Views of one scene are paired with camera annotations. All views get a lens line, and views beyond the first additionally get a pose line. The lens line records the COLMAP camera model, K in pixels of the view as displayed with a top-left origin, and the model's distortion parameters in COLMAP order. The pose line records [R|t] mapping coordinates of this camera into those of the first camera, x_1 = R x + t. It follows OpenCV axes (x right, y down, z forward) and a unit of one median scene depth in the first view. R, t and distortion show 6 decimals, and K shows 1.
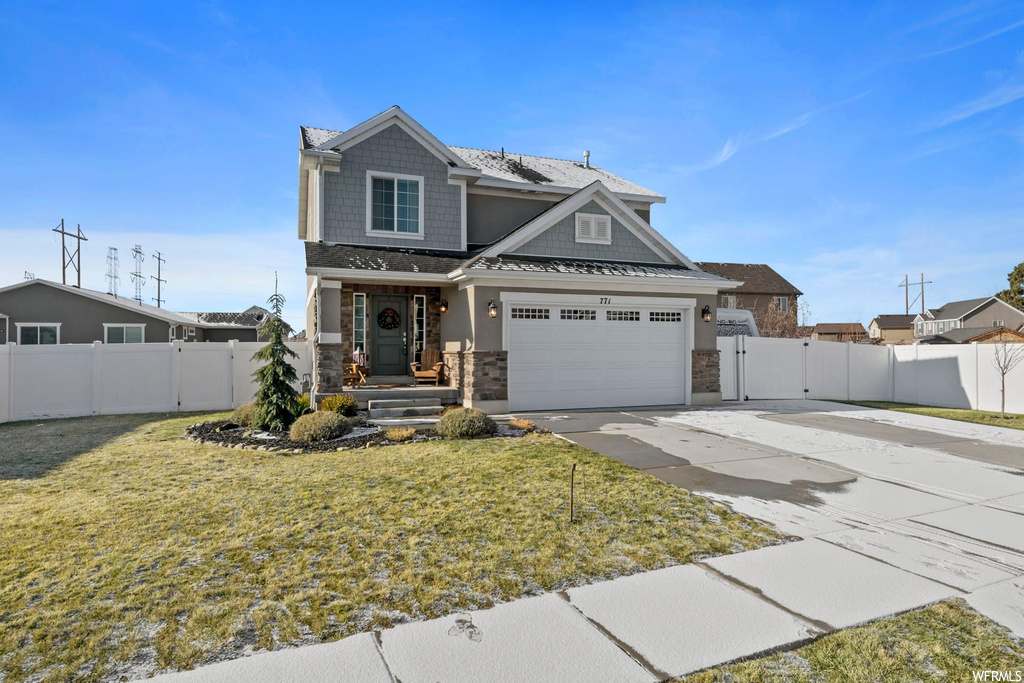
lens RADIAL K [[574.2, 0, 489.5], [0, 574.2, 326.1], [0, 0, 1]] dist [0.014158, -0.000584]
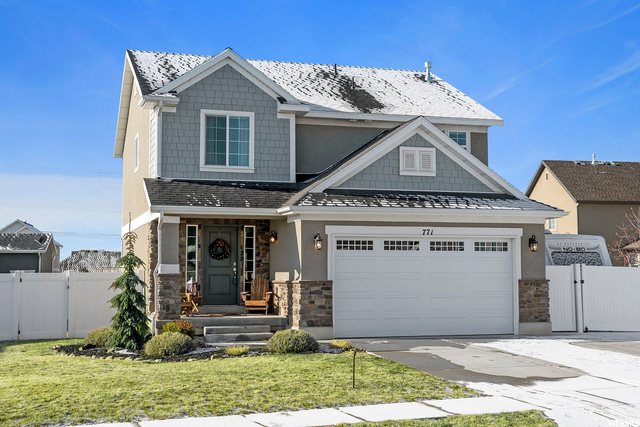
lens RADIAL K [[785.5, 0, 306.7], [0, 785.5, 181.5], [0, 0, 1]] dist [0.025830, 0.000000]
pose [[0.999354, -0.005667, -0.035485, 0.032603], [0.002728, 0.996601, -0.082329, -0.018288], [0.035831, 0.082179, 0.995973, -0.428497]]
